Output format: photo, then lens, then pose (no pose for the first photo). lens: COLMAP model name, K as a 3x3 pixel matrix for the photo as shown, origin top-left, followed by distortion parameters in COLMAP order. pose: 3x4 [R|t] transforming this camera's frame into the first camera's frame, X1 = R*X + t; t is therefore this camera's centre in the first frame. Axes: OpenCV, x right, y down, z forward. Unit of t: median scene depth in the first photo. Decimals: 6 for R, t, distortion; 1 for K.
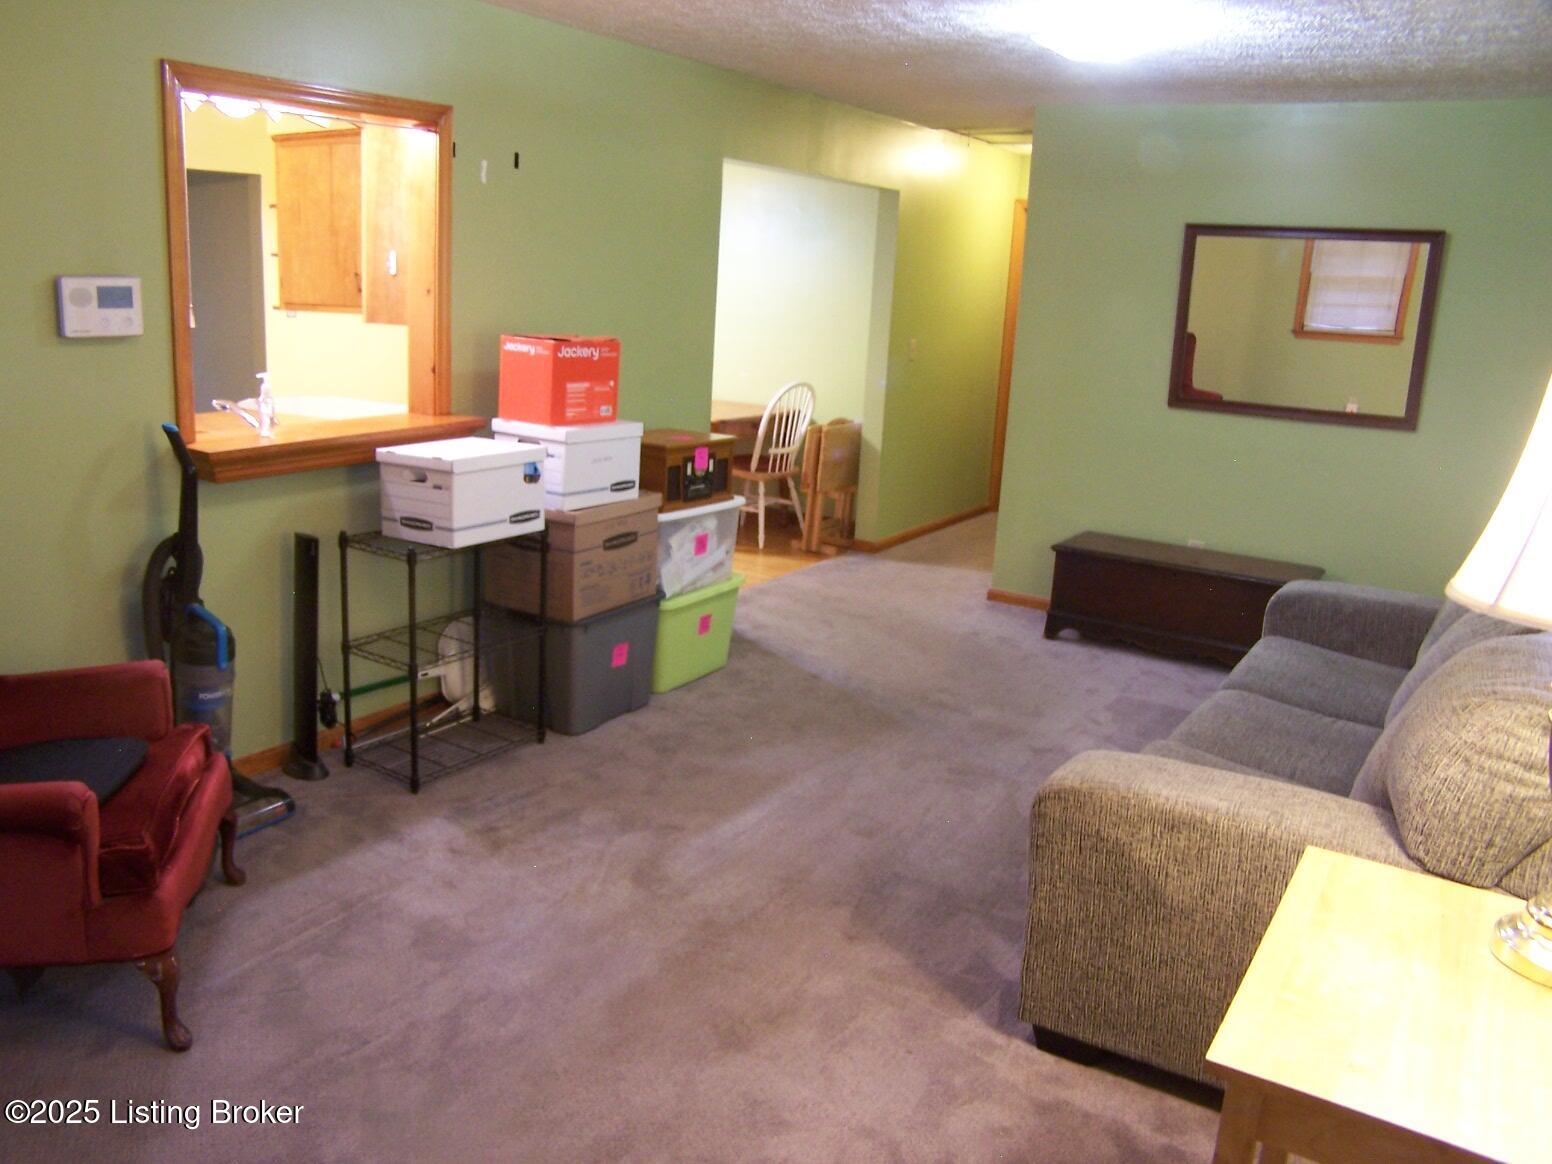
lens RADIAL K [[1292.7, 0, 776.0], [0, 1292.7, 582.0], [0, 0, 1]] dist [-0.041019, -0.000992]
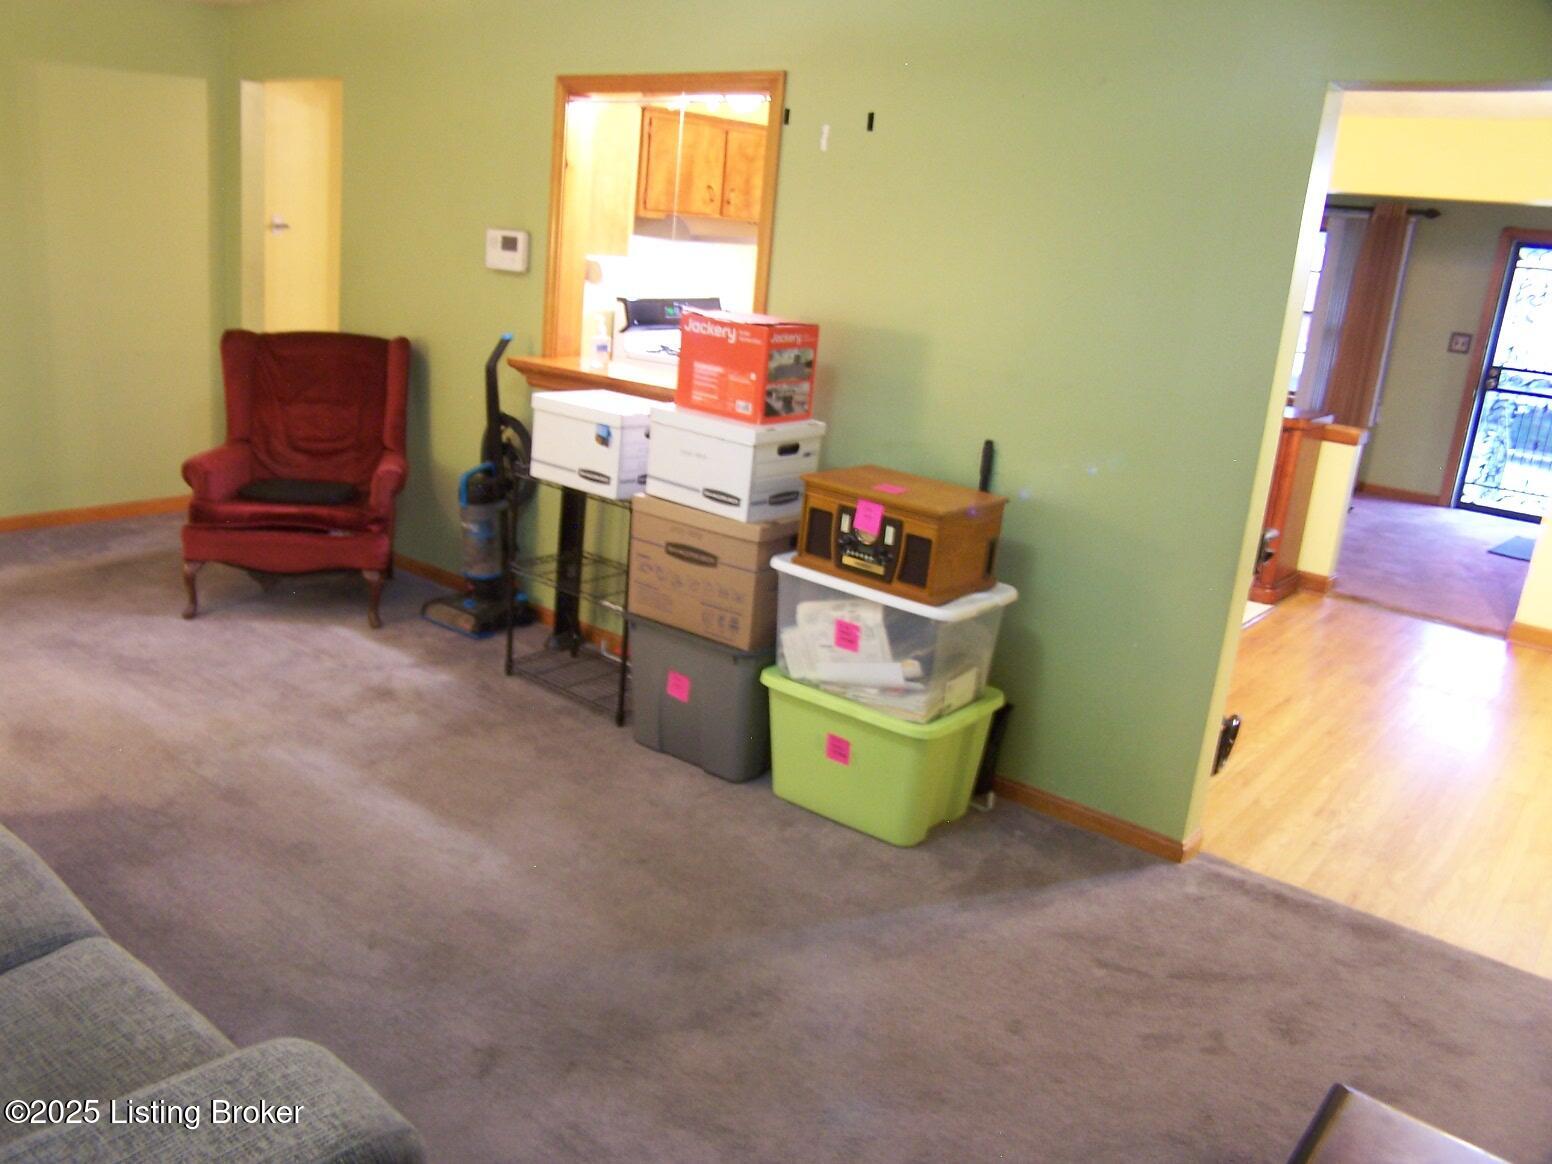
lens RADIAL K [[1292.7, 0, 776.0], [0, 1292.7, 582.0], [0, 0, 1]] dist [-0.041019, -0.000992]
pose [[-0.139277, 0.207254, -0.968322, 0.691950], [-0.322602, 0.915011, 0.242245, -0.237425], [0.936232, 0.346121, -0.060580, 1.105525]]
